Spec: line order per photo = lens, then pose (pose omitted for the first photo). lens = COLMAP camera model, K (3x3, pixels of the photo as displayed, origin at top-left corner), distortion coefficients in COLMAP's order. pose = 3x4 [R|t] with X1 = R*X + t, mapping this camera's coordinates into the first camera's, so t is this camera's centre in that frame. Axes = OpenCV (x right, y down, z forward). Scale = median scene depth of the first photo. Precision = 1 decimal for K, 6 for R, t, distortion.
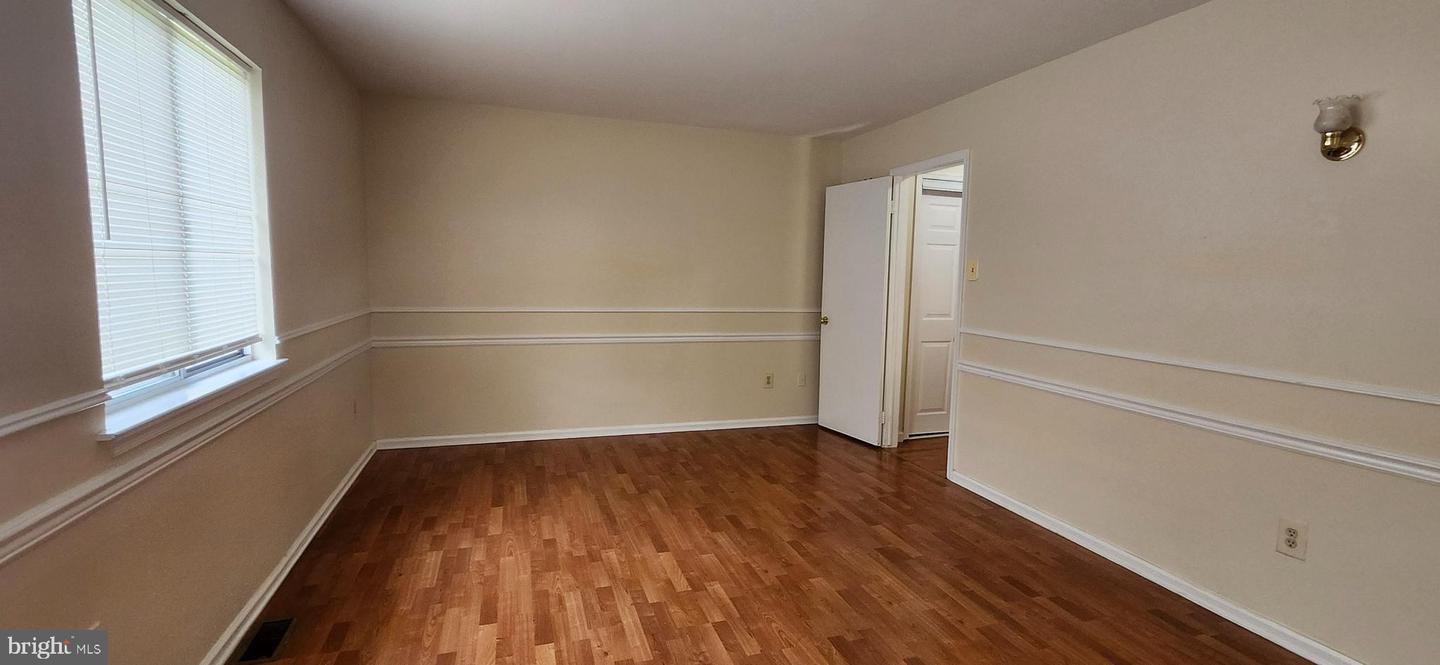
lens RADIAL K [[637.0, 0, 719.8], [0, 637.0, 351.7], [0, 0, 1]] dist [-0.000950, 0.000273]
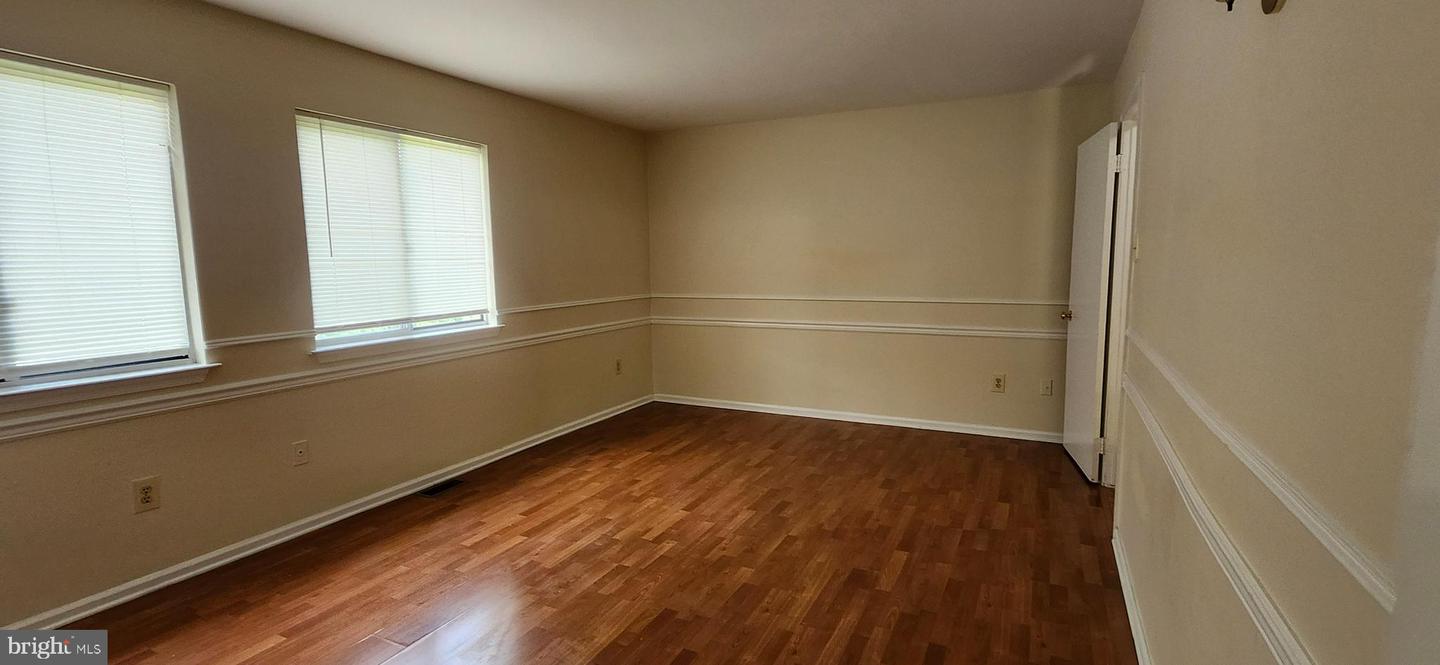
lens RADIAL K [[630.7, 0, 720.0], [0, 630.7, 332.5], [0, 0, 1]] dist [-0.011911, 0.000089]
pose [[0.703243, 0.048891, -0.709267, 0.628119], [-0.060465, 0.998131, 0.008852, -0.011493], [0.708374, 0.036660, 0.704885, 0.212638]]
